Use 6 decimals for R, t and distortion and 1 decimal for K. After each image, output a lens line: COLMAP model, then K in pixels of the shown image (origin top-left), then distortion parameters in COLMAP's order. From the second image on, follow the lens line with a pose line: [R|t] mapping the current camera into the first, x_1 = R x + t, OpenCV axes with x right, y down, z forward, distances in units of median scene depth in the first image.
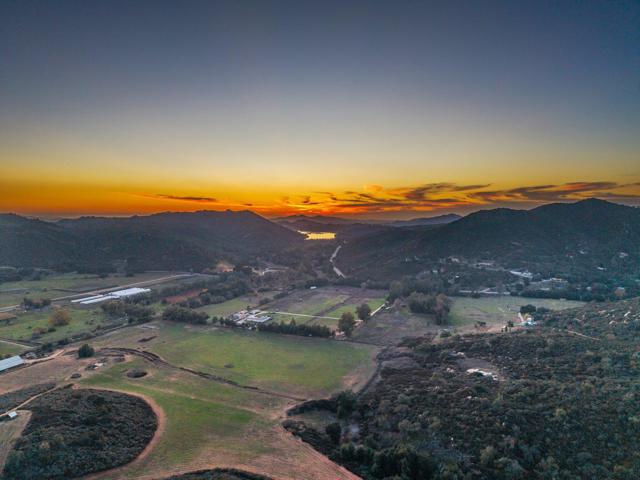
lens RADIAL K [[424.1, 0, 321.7], [0, 424.1, 240.3], [0, 0, 1]] dist [0.039814, -0.045970]
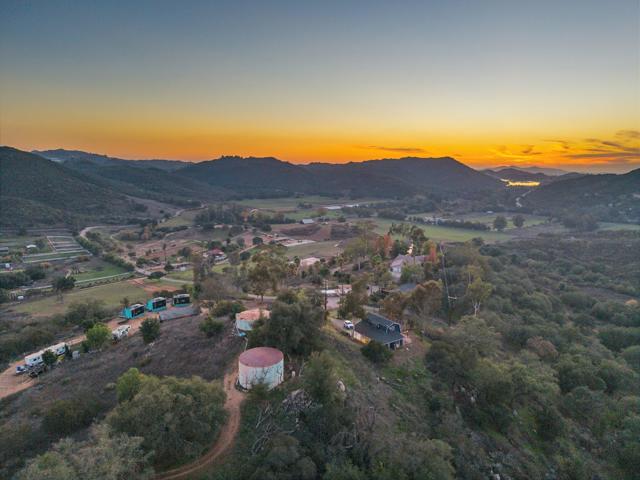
lens RADIAL K [[424.1, 0, 317.5], [0, 424.1, 238.0], [0, 0, 1]] dist [0.039814, -0.045970]
pose [[0.888822, 0.088558, -0.449615, 0.106196], [-0.039479, 0.992299, 0.117403, 0.064205], [0.456550, -0.086600, 0.885473, -0.374795]]
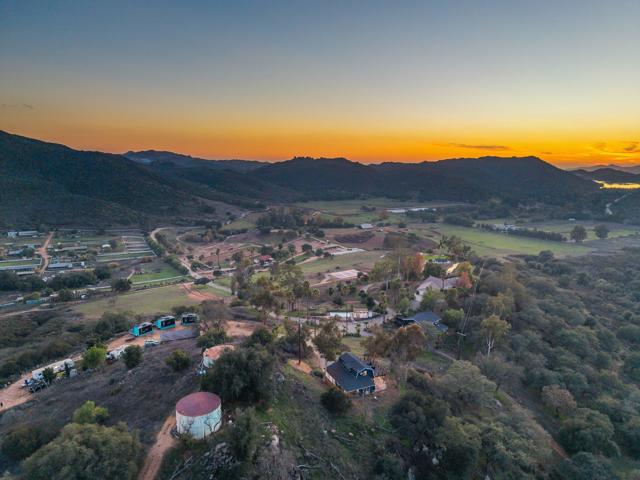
lens RADIAL K [[424.1, 0, 316.9], [0, 424.1, 237.0], [0, 0, 1]] dist [0.039814, -0.045970]
pose [[0.795332, 0.114588, -0.595245, 0.132011], [-0.048423, 0.990842, 0.126043, 0.049543], [0.604237, -0.071423, 0.793597, -0.355492]]
